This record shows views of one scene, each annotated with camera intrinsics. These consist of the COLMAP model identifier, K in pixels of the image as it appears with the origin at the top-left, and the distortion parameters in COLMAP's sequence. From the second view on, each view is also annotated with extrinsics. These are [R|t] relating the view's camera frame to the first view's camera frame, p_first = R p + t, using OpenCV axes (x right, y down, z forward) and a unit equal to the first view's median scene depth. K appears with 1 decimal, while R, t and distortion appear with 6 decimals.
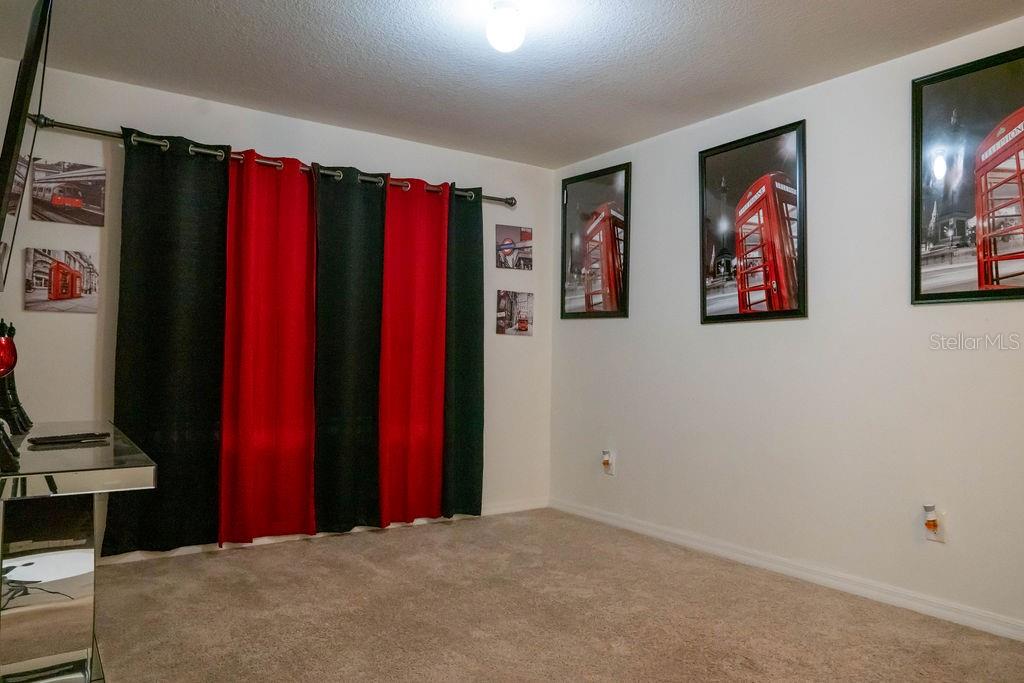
lens RADIAL K [[717.4, 0, 515.7], [0, 717.4, 347.0], [0, 0, 1]] dist [-0.020675, 0.010057]
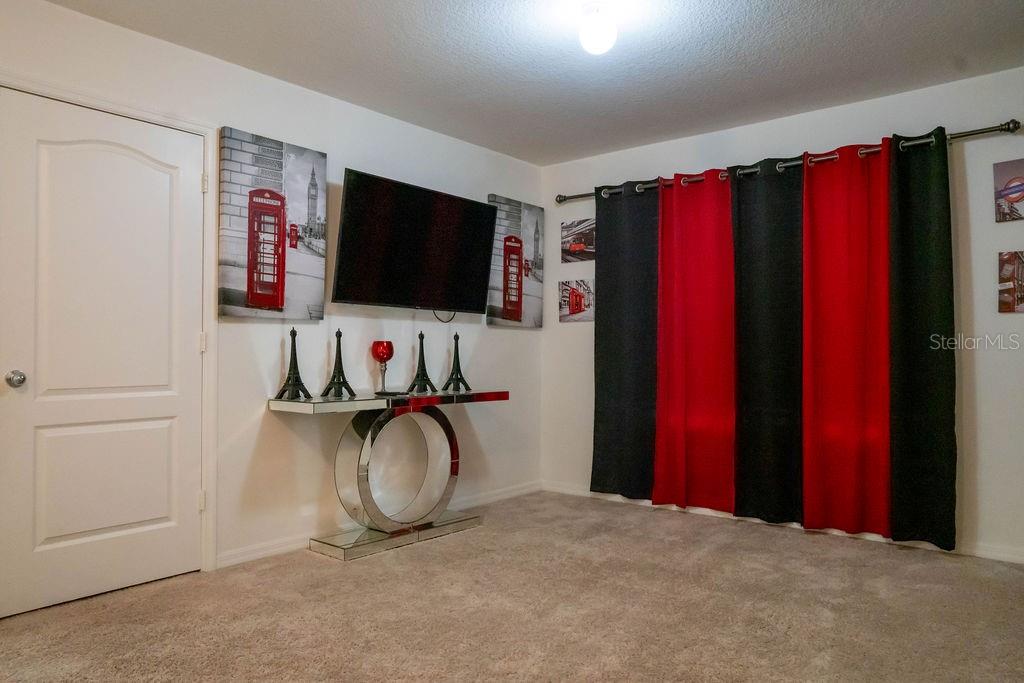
lens RADIAL K [[717.4, 0, 544.3], [0, 717.4, 344.6], [0, 0, 1]] dist [-0.020675, 0.010057]
pose [[0.283331, -0.024404, -0.958712, 0.707990], [0.021439, 0.999588, -0.019108, 0.023770], [0.958783, -0.015140, 0.283737, 0.460177]]
